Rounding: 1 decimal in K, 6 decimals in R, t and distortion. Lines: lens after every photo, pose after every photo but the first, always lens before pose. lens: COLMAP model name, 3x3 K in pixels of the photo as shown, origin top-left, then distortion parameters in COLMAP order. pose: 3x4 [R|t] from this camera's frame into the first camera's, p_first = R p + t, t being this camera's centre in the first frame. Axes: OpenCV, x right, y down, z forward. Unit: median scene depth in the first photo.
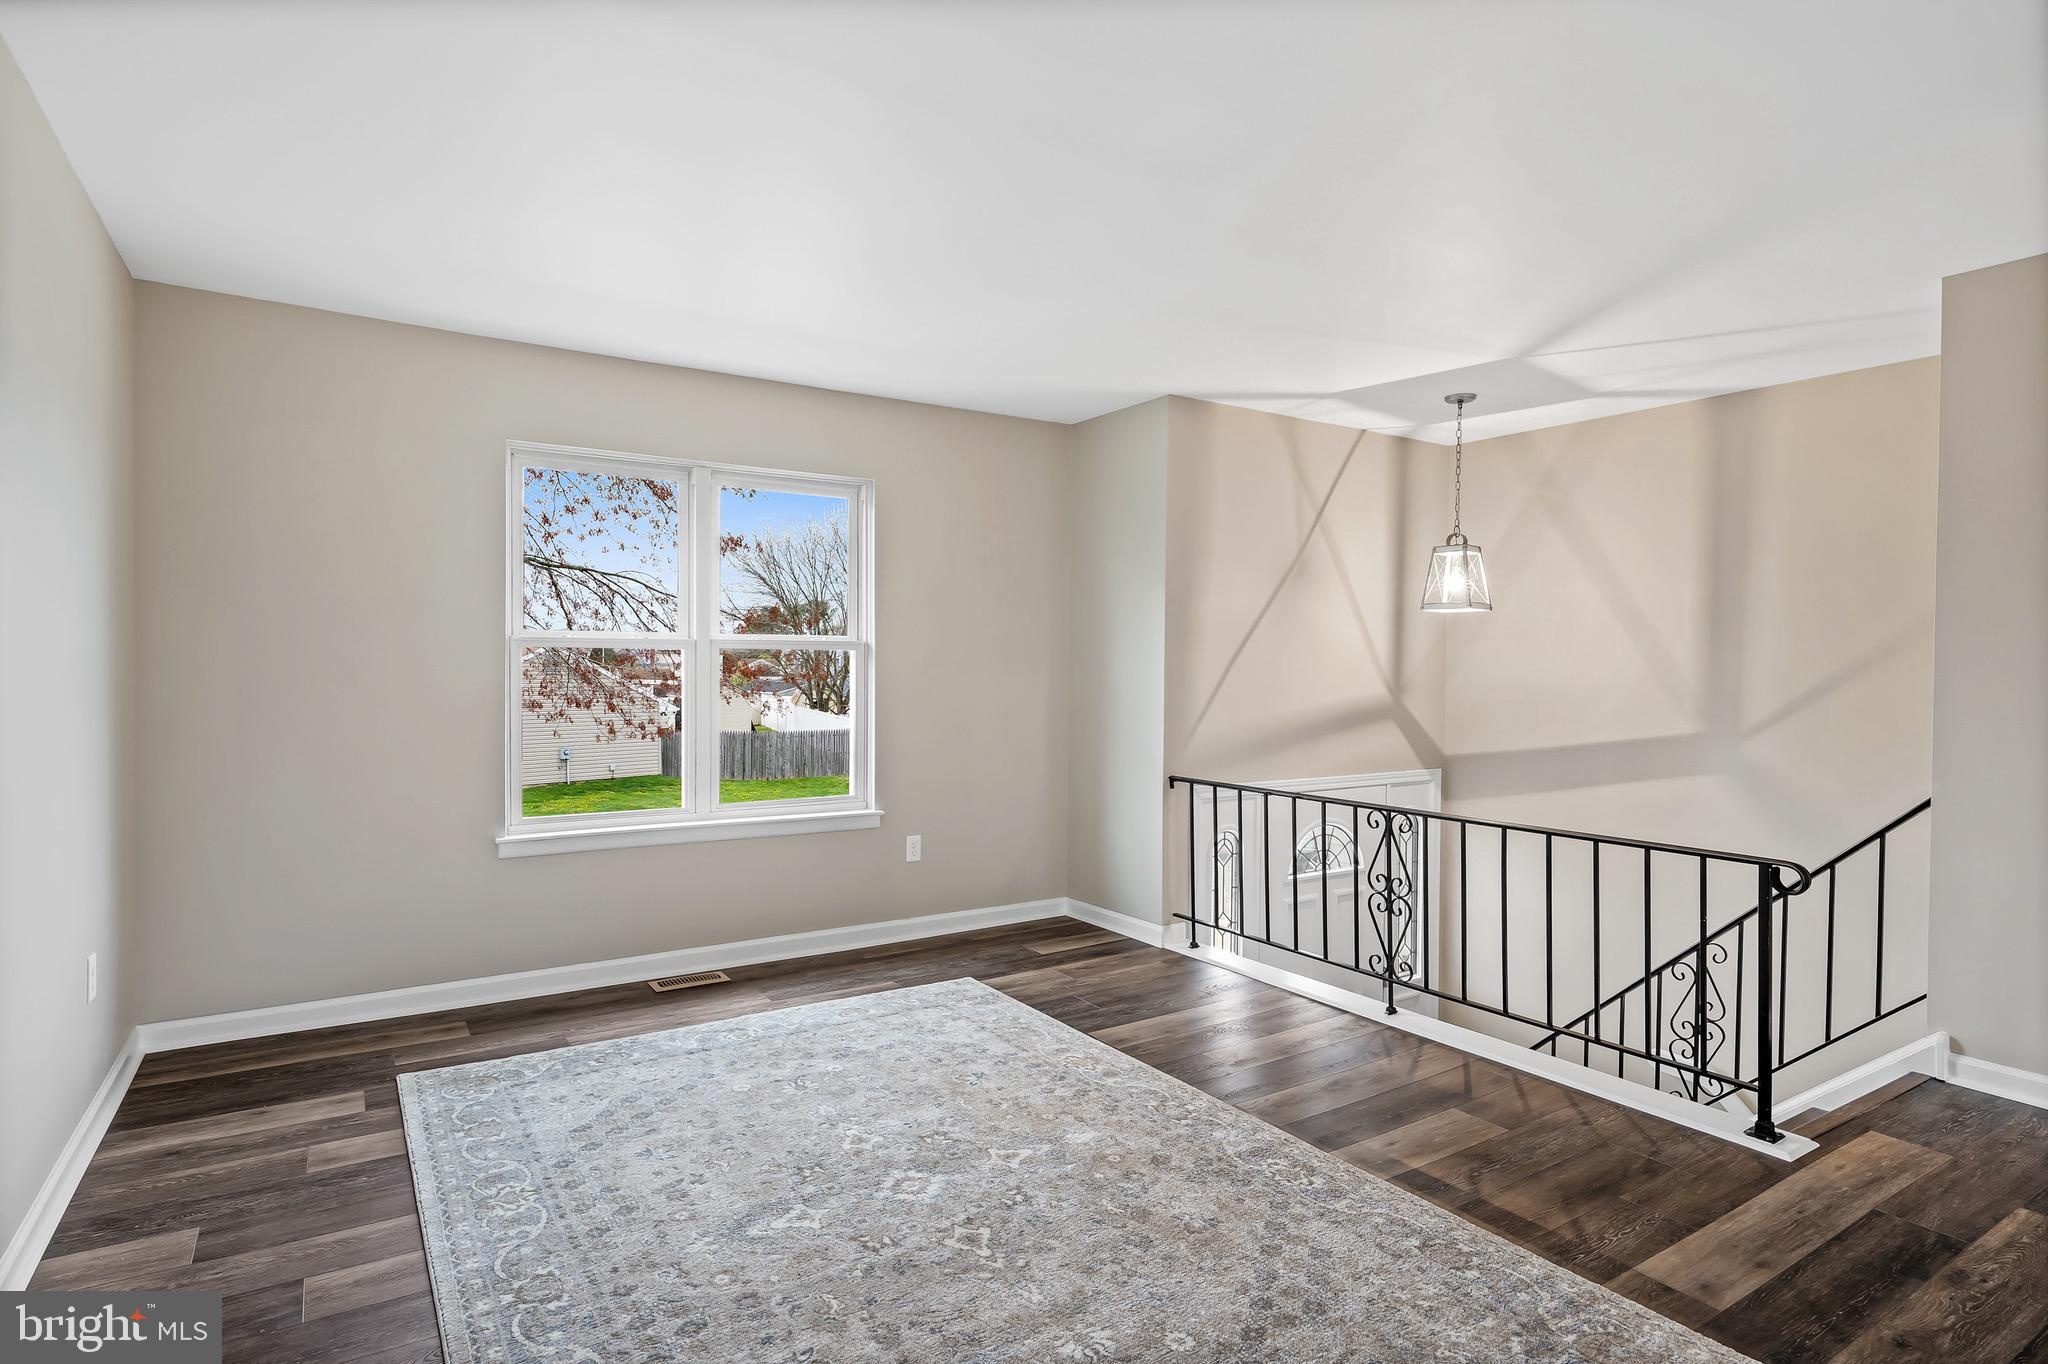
lens RADIAL K [[1081.5, 0, 1022.8], [0, 1081.5, 662.4], [0, 0, 1]] dist [-0.000375, 0.001135]
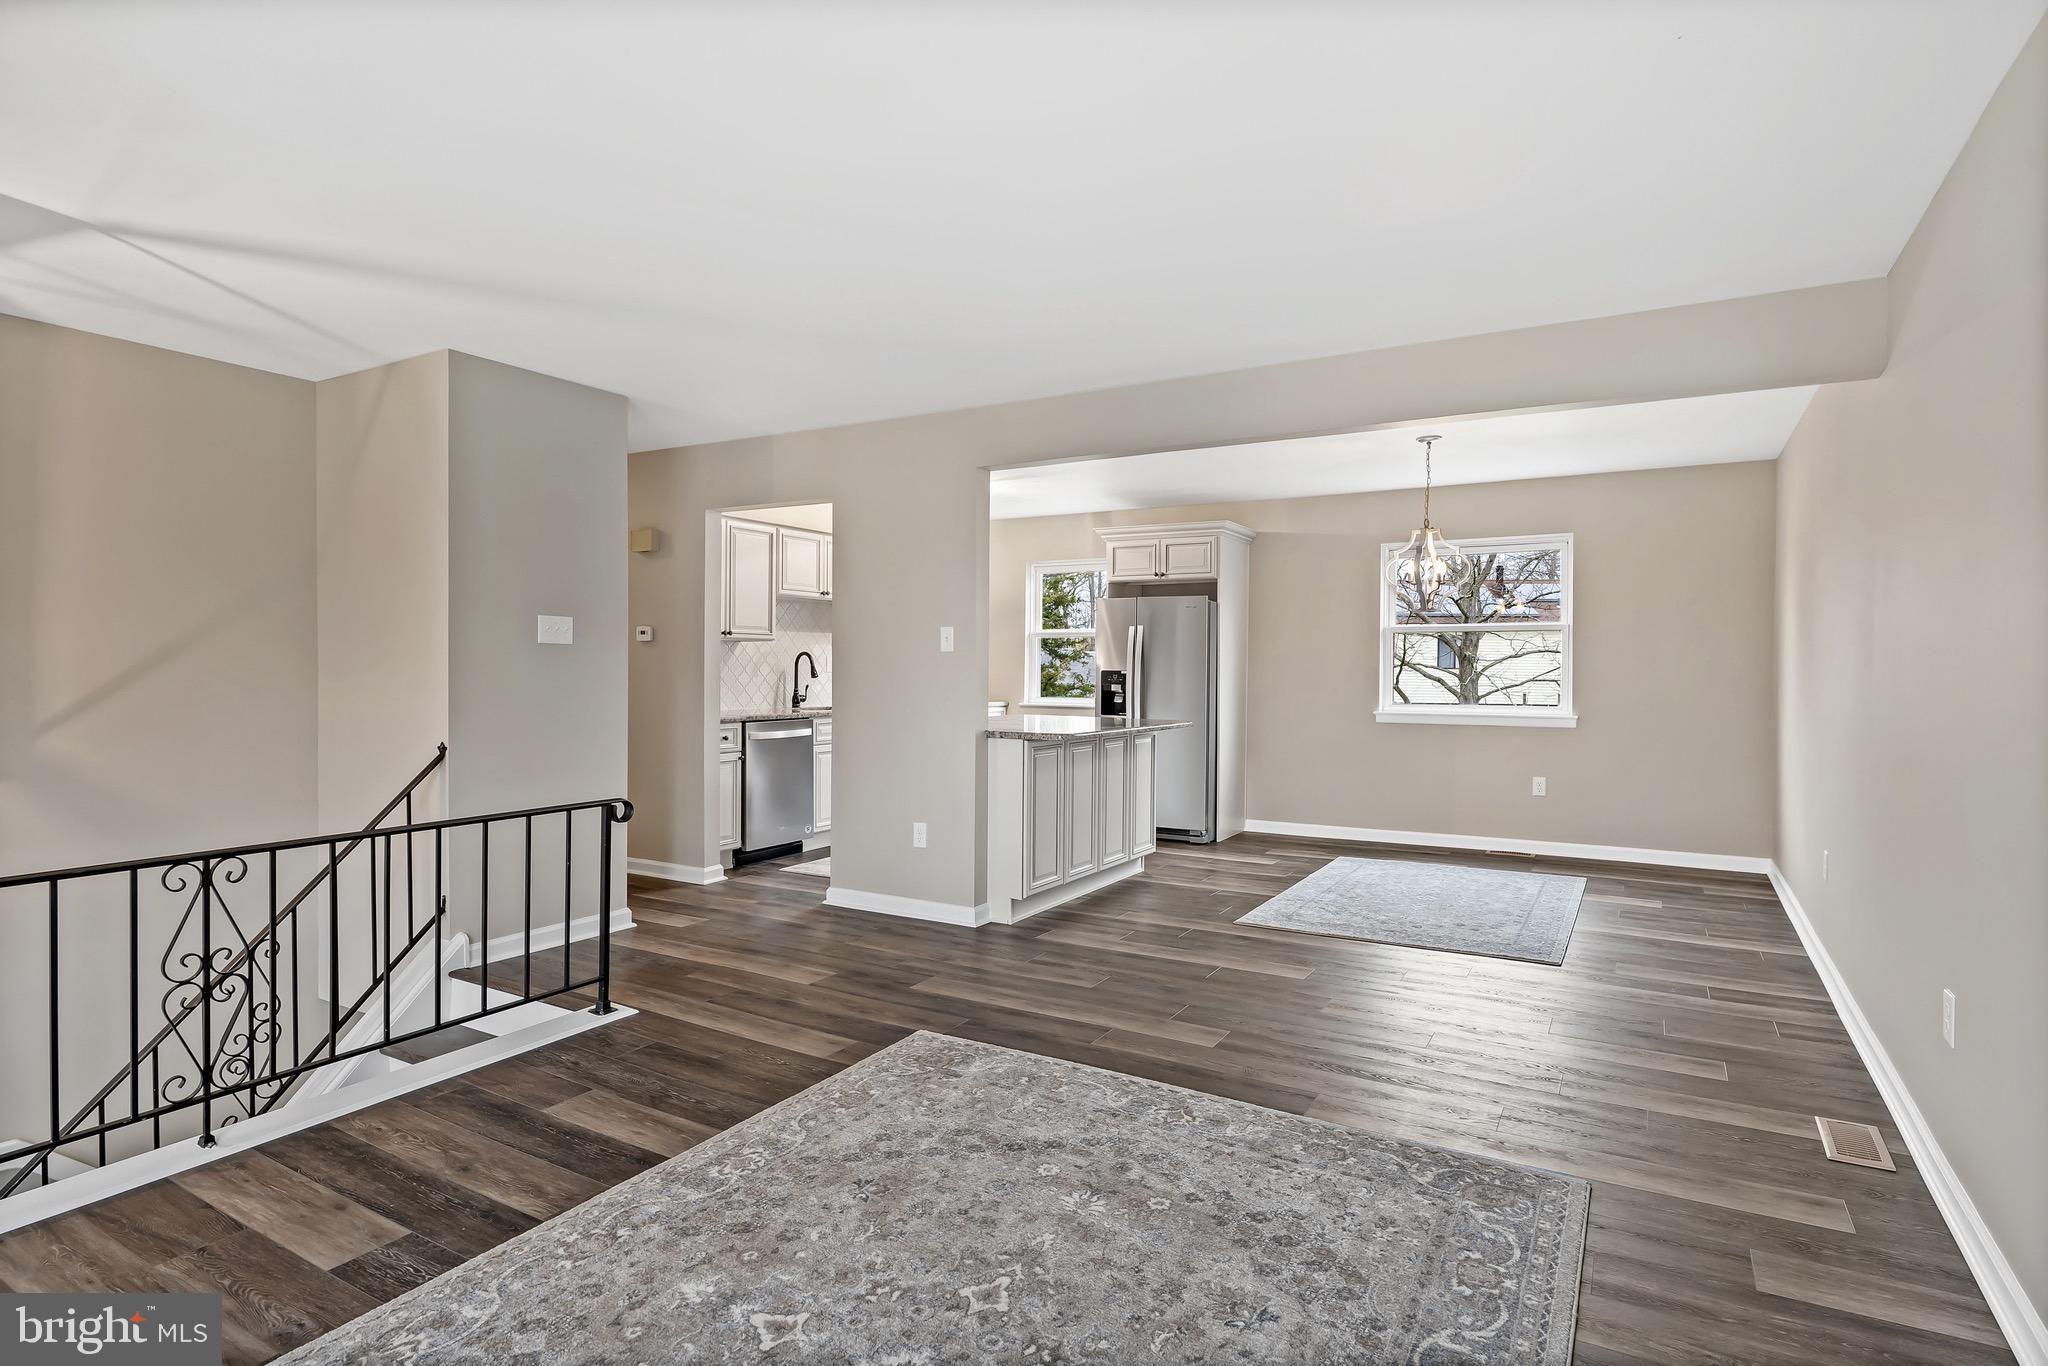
lens RADIAL K [[1071.5, 0, 1023.5], [0, 1071.5, 686.2], [0, 0, 1]] dist [0.001472, 0.000546]
pose [[-0.451471, -0.032766, 0.891684, -0.491560], [-0.011252, 0.999455, 0.031029, -0.002276], [-0.892215, 0.003975, -0.451593, 0.801073]]
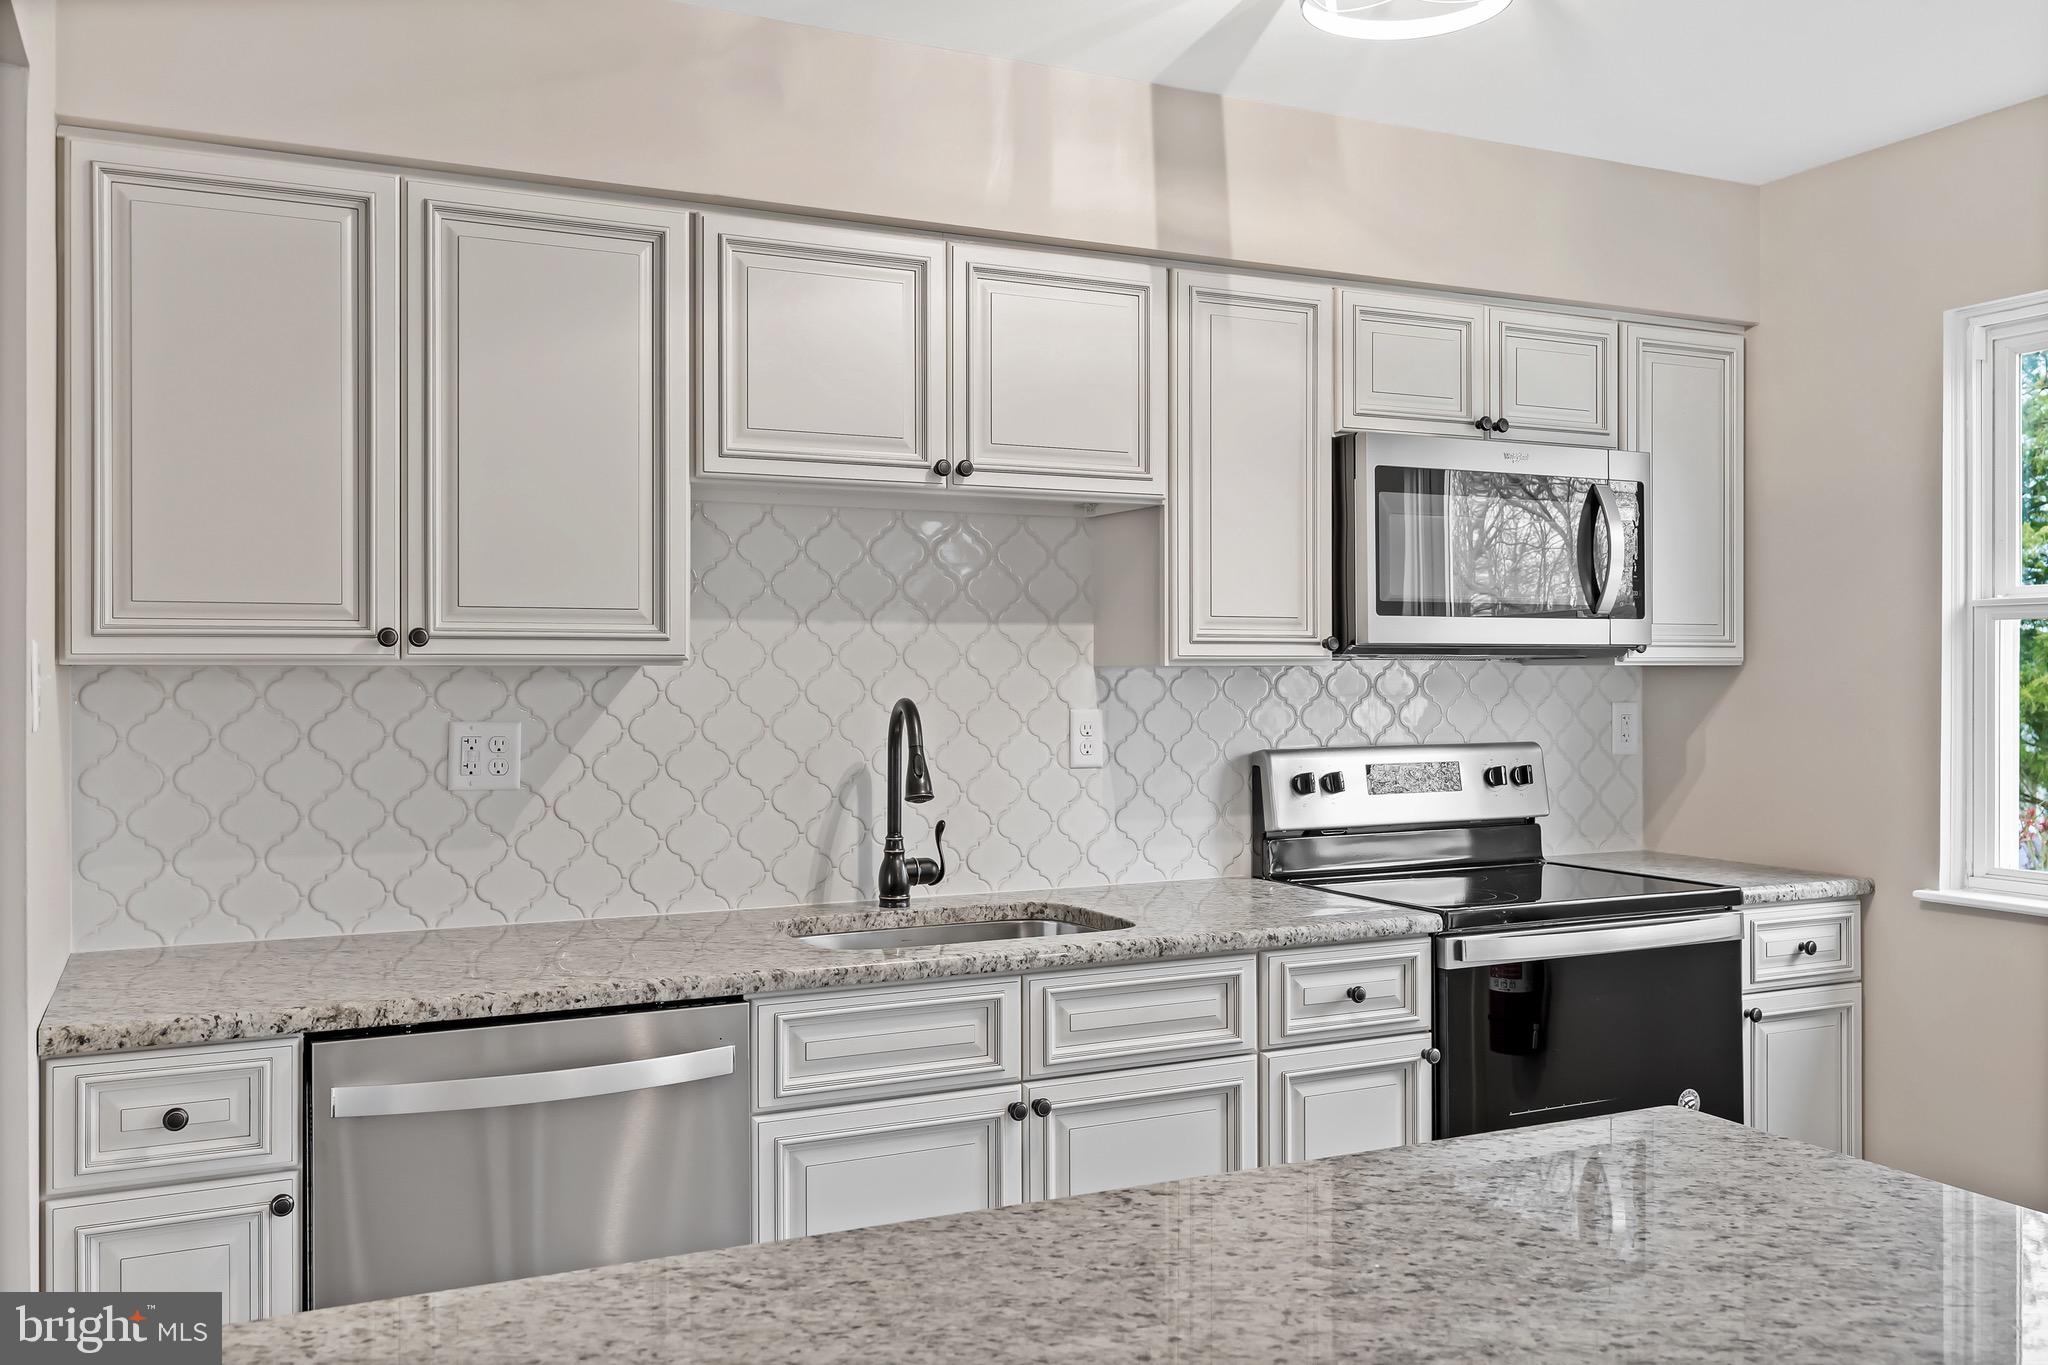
lens RADIAL K [[1711.1, 0, 1022.5], [0, 1711.1, 673.9], [0, 0, 1]] dist [0.004605, 0.002418]
pose [[0.117511, -0.013394, 0.992981, 0.572472], [0.004636, 0.999906, 0.012938, -0.021546], [-0.993061, 0.003083, 0.117562, 0.155475]]
